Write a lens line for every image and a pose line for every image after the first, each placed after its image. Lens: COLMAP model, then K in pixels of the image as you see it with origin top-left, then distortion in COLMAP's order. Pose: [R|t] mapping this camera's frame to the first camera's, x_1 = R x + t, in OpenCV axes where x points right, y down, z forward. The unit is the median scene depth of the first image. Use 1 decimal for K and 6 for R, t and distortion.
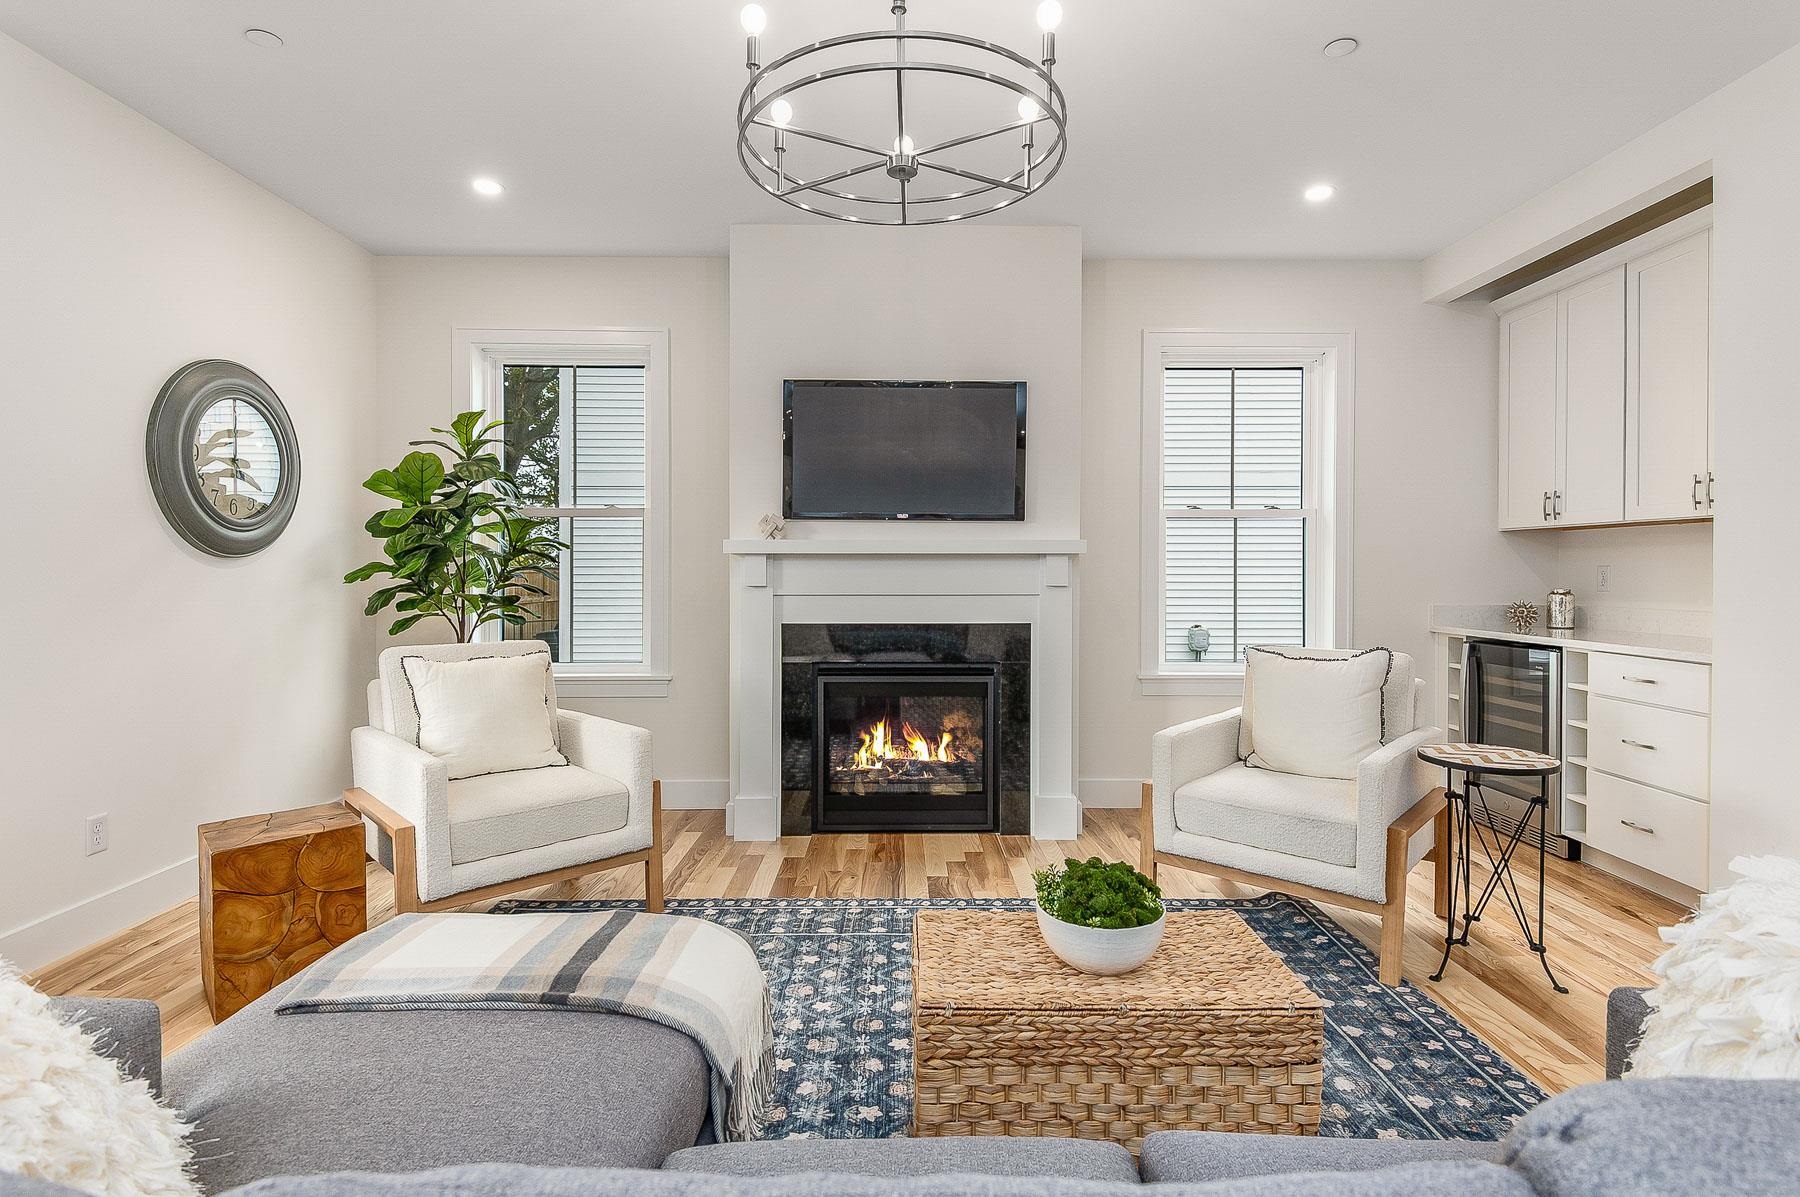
lens RADIAL K [[877.8, 0, 905.9], [0, 877.8, 572.0], [0, 0, 1]] dist [0.014528, -0.000046]
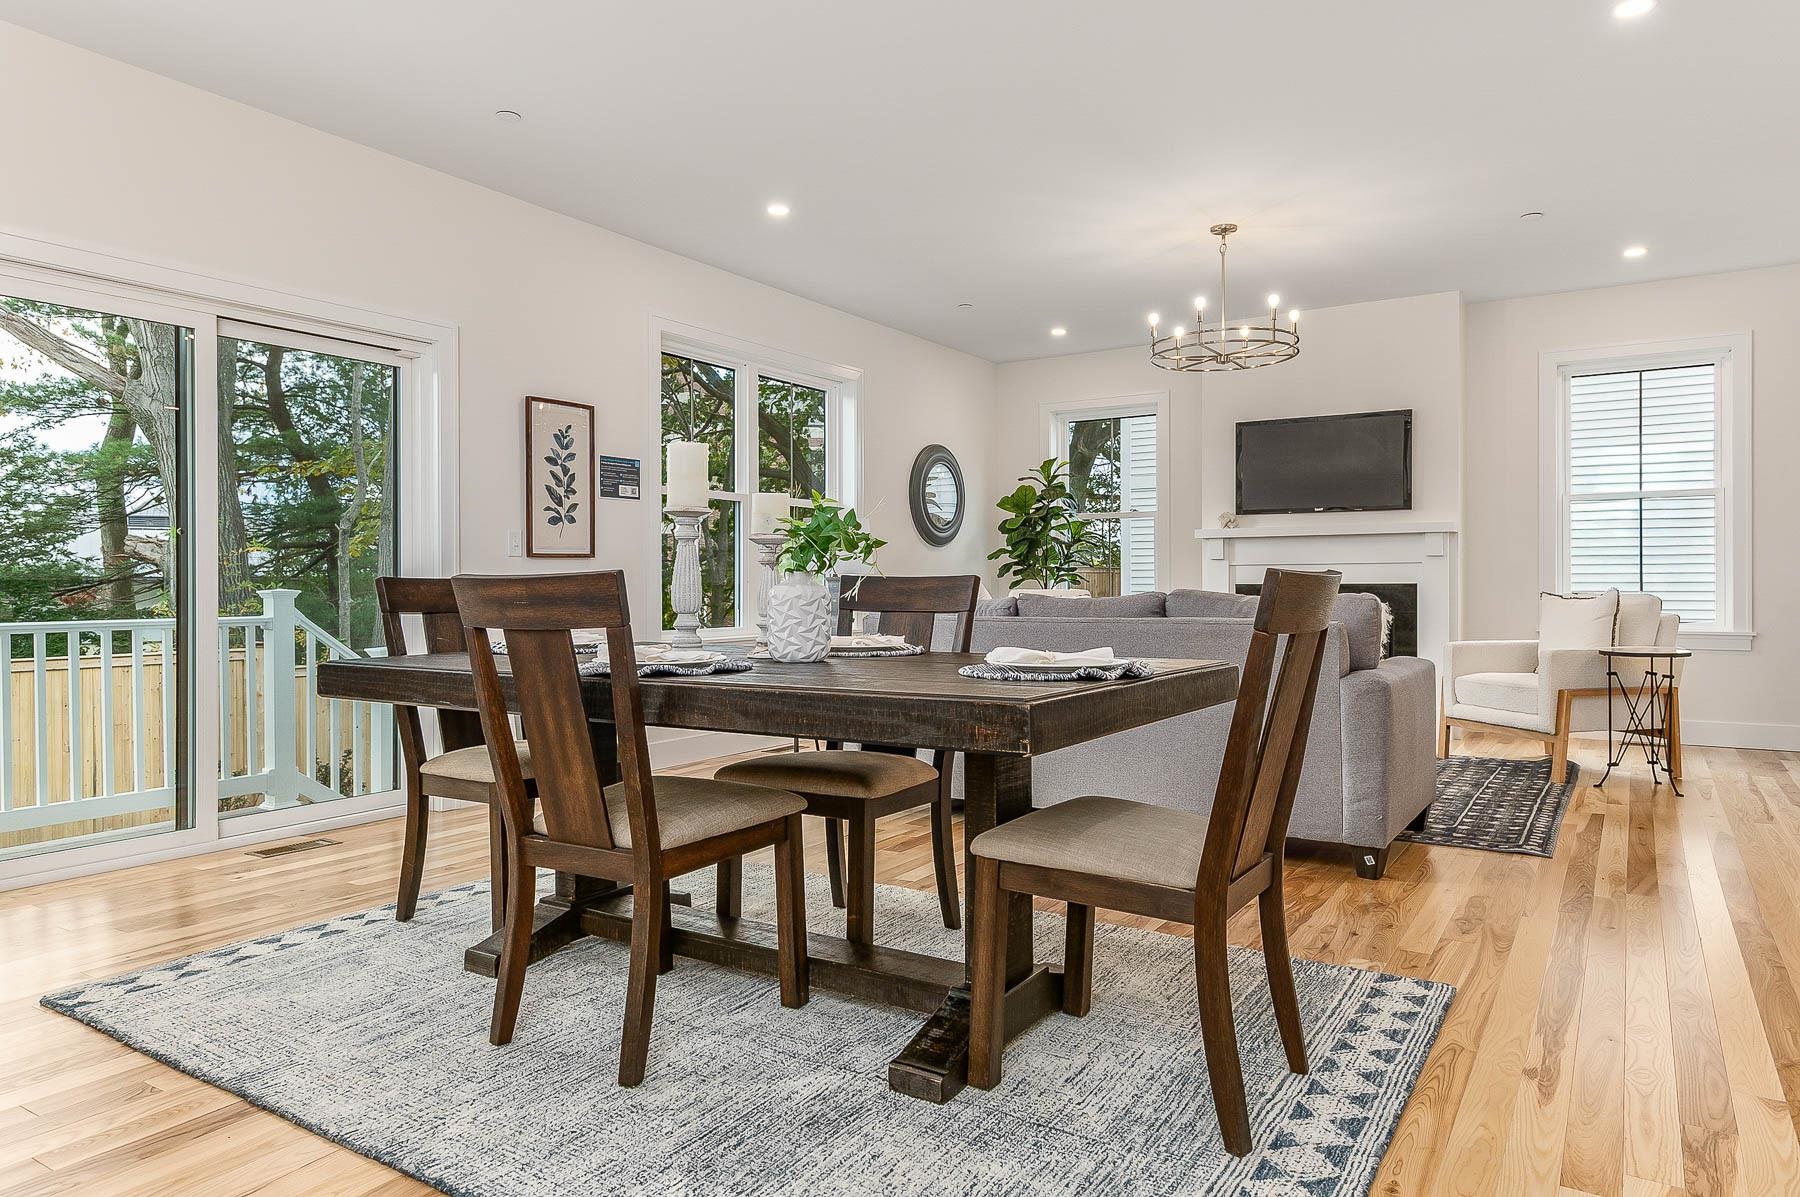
lens RADIAL K [[1159.9, 0, 900.0], [0, 1159.9, 598.5], [0, 0, 1]] dist [-0.002508, -0.000722]
pose [[0.834666, 0.000251, -0.550756, 0.486232], [0.004481, 0.999964, 0.007246, 0.068099], [0.550738, -0.008516, 0.834635, -1.007075]]
